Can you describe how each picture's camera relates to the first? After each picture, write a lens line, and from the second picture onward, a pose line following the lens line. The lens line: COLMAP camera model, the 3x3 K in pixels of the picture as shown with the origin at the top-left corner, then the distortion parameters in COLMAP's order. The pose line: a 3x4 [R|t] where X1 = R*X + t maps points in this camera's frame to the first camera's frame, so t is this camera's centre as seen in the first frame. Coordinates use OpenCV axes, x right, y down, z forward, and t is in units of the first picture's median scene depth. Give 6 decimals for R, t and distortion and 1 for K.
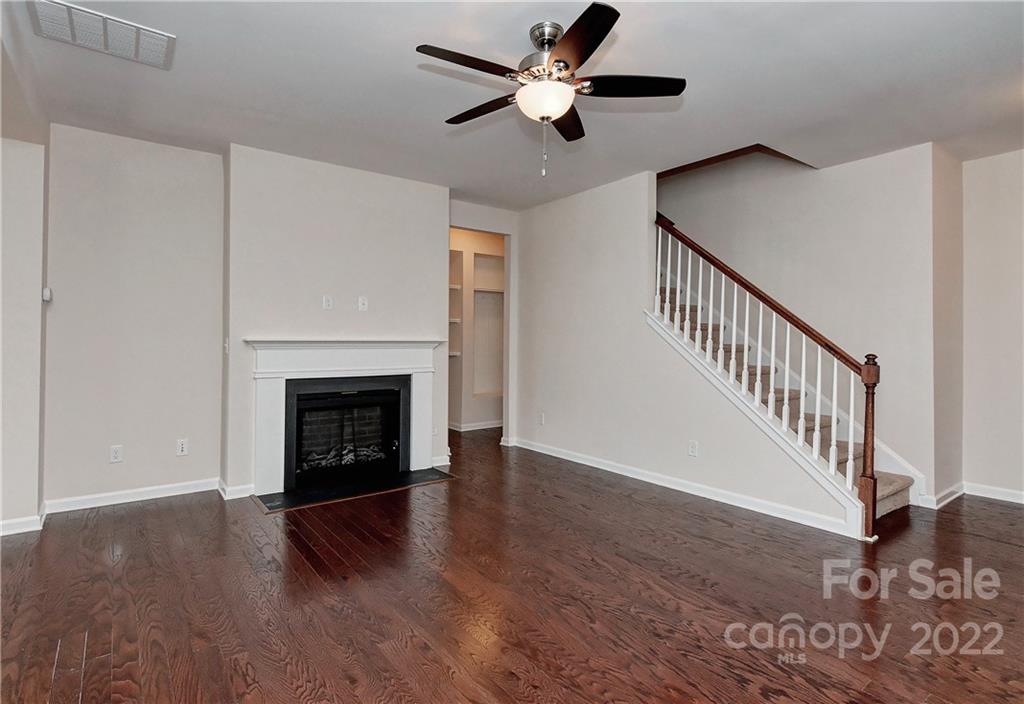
lens RADIAL K [[525.9, 0, 508.6], [0, 525.9, 336.5], [0, 0, 1]] dist [0.003333, 0.000163]
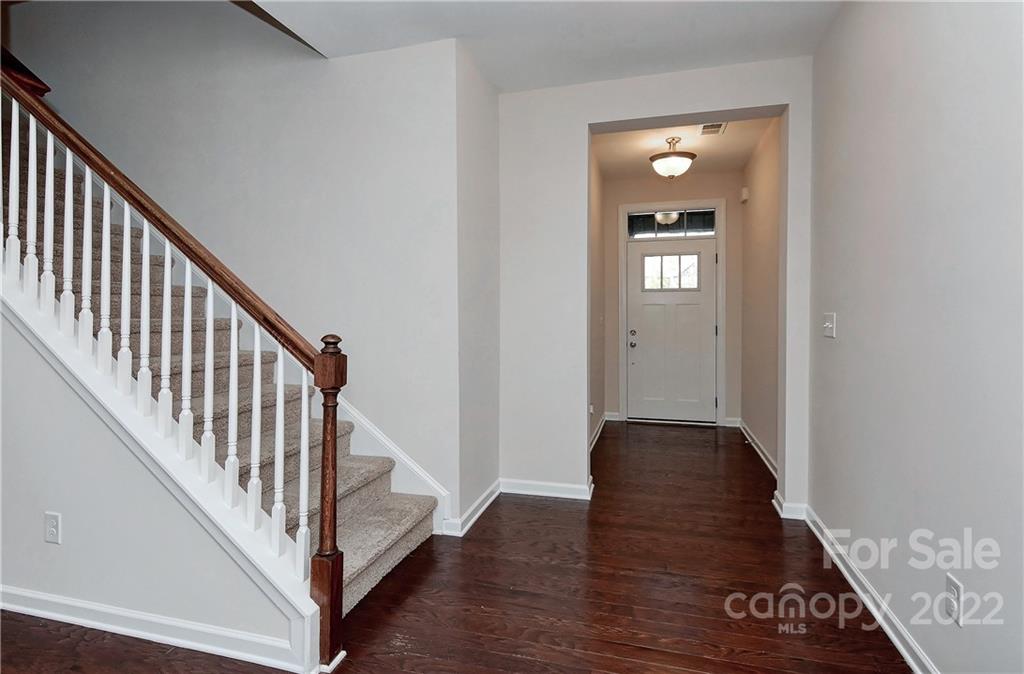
lens RADIAL K [[490.2, 0, 490.0], [0, 490.2, 314.7], [0, 0, 1]] dist [-0.000775, -0.000087]
pose [[0.829552, -0.009519, 0.558348, 0.457368], [0.001224, 0.999883, 0.015228, 0.003652], [-0.558428, -0.011949, 0.829467, 0.403220]]
